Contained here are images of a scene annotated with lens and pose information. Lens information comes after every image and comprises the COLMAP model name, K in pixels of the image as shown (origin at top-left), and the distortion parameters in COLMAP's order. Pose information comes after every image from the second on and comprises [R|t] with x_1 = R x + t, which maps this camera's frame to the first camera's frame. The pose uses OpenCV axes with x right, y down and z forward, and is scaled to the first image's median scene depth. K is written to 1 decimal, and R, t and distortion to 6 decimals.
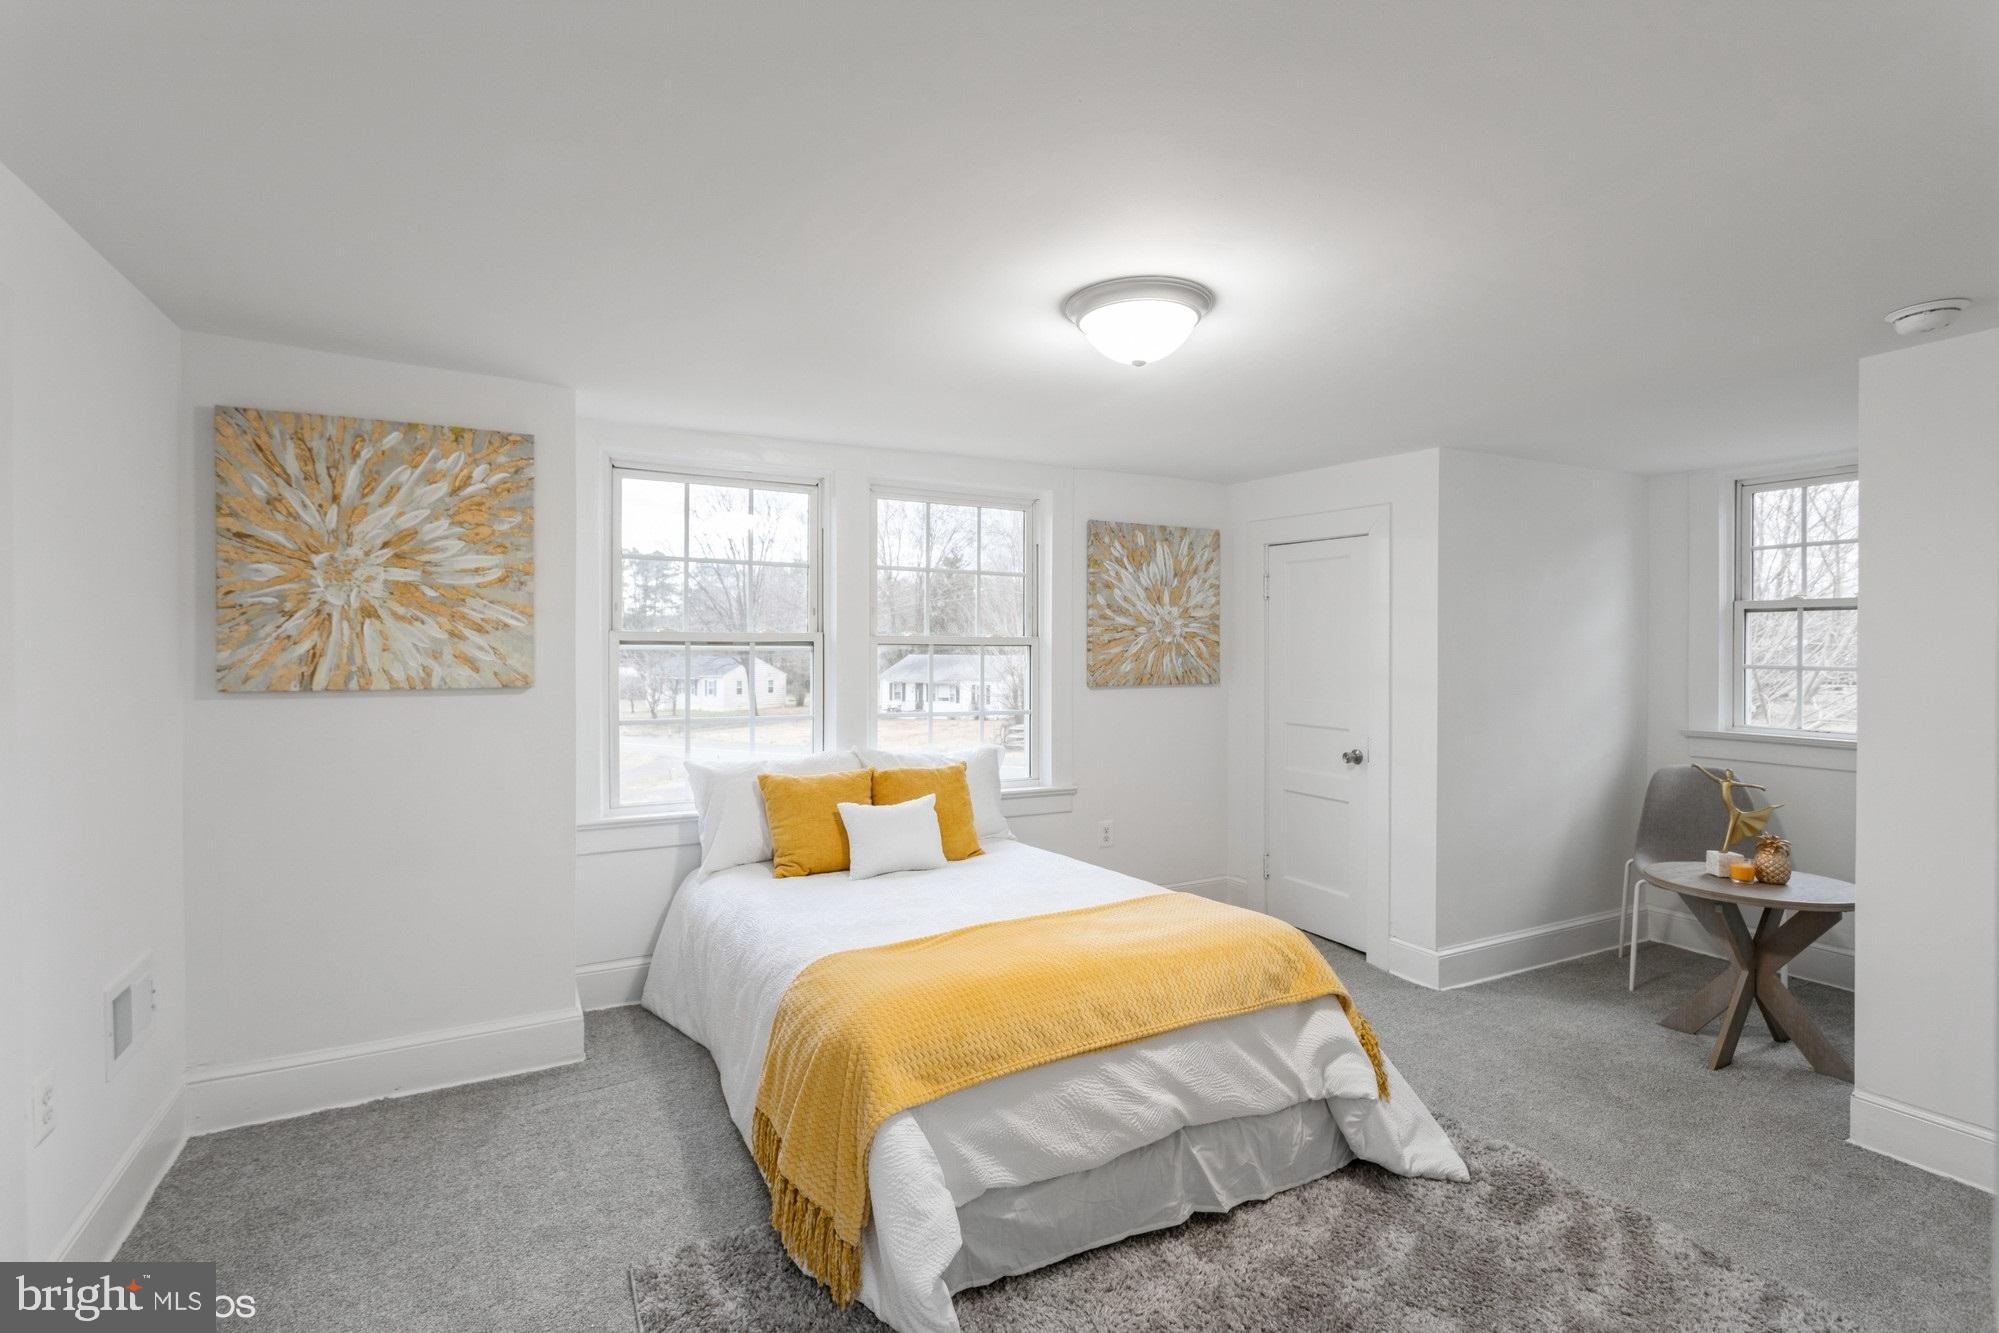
lens RADIAL K [[952.8, 0, 1006.2], [0, 952.8, 646.2], [0, 0, 1]] dist [0.001865, 0.000703]
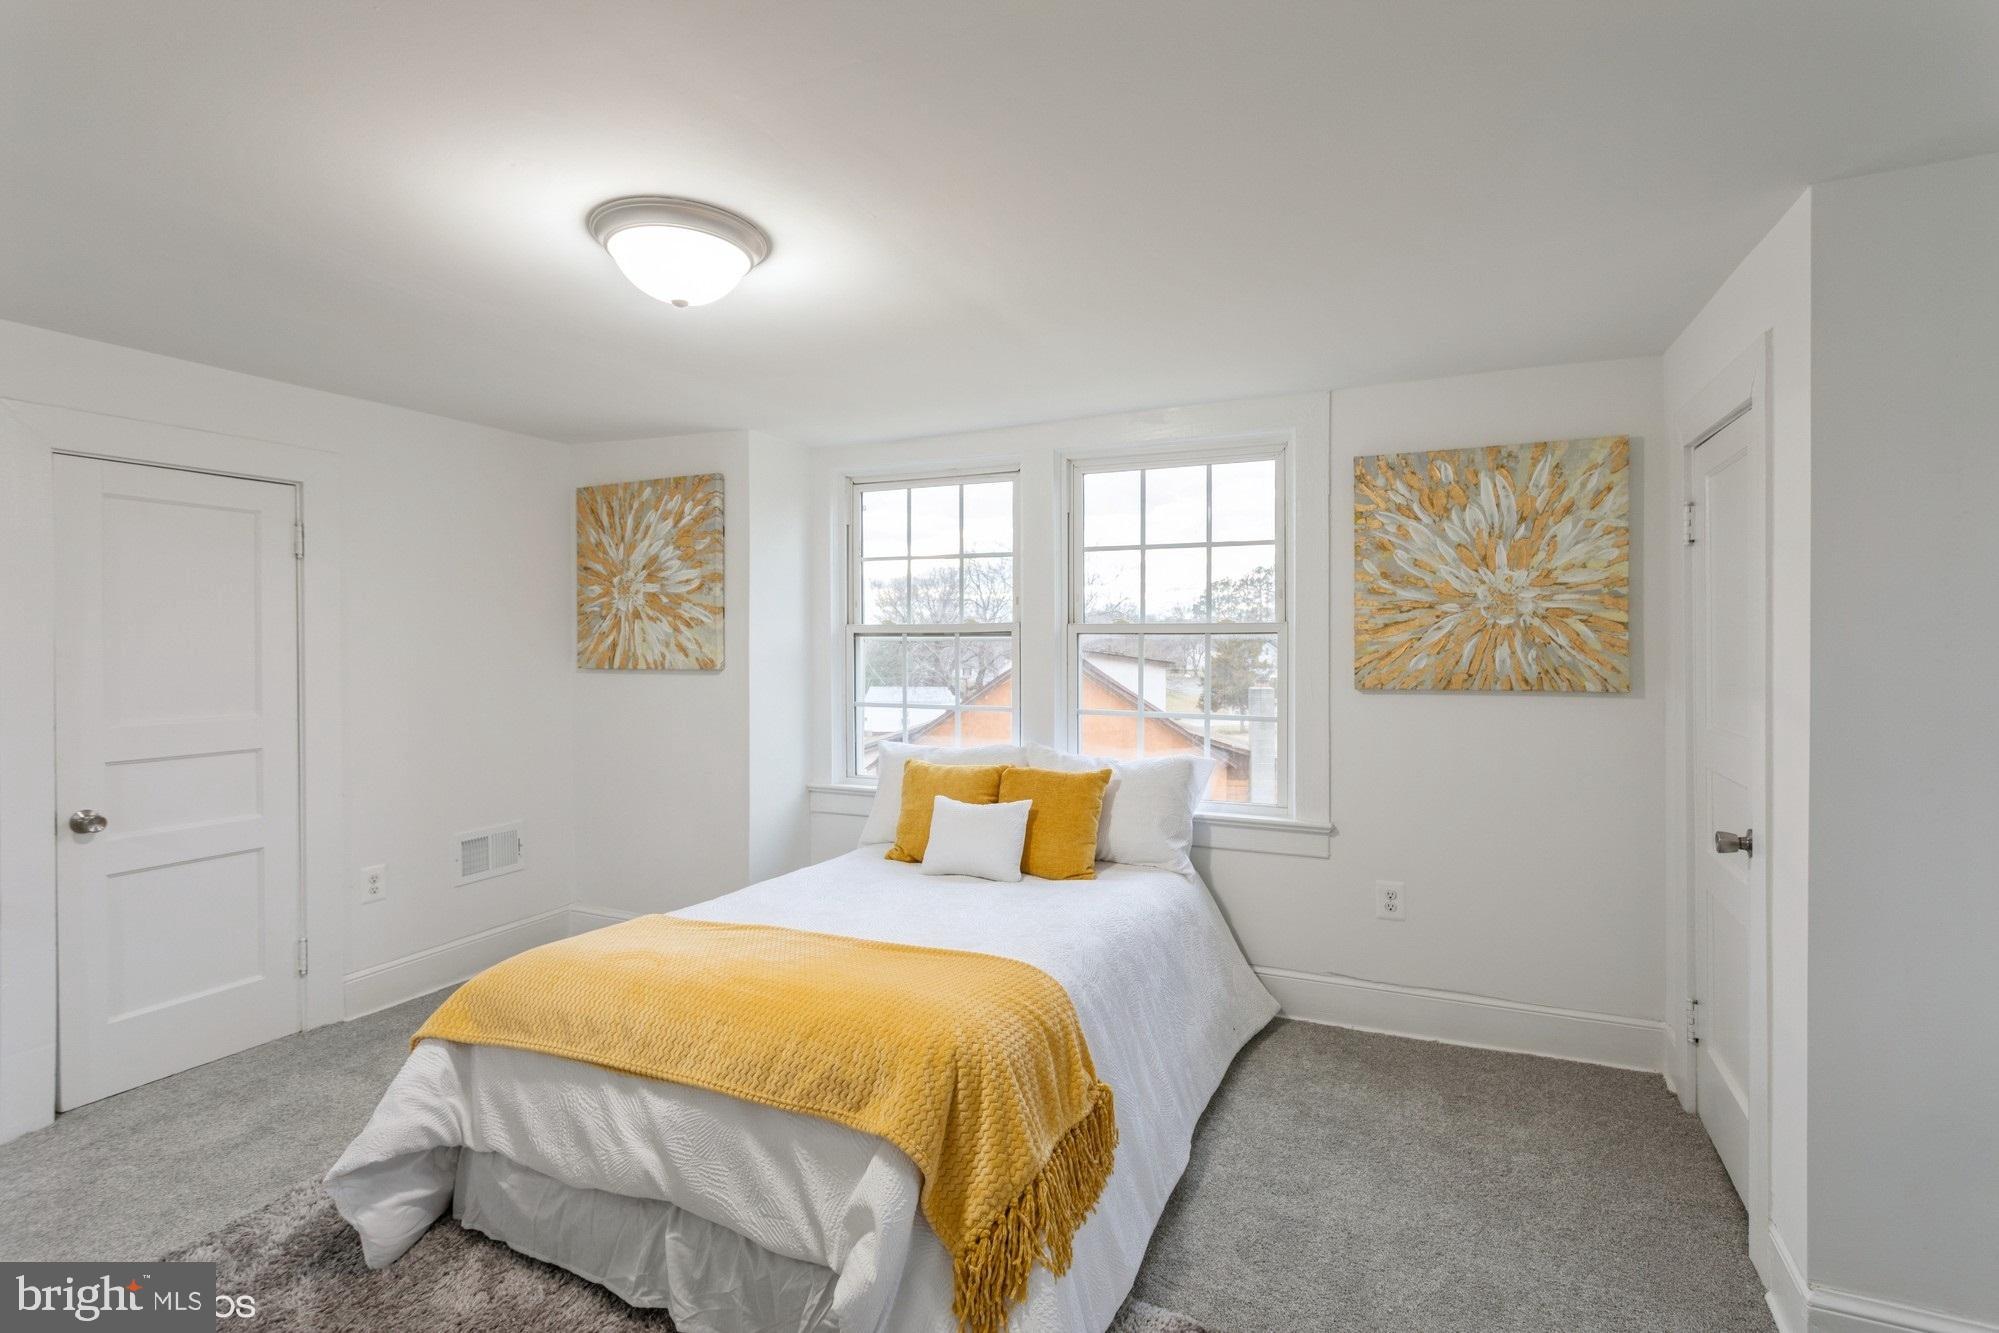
lens RADIAL K [[952.8, 0, 1006.2], [0, 952.8, 646.2], [0, 0, 1]] dist [0.001865, 0.000703]
pose [[0.599446, -0.003007, -0.800409, 0.640205], [0.004532, 0.999990, -0.000363, 0.011378], [0.800402, -0.003409, 0.599454, 0.455430]]
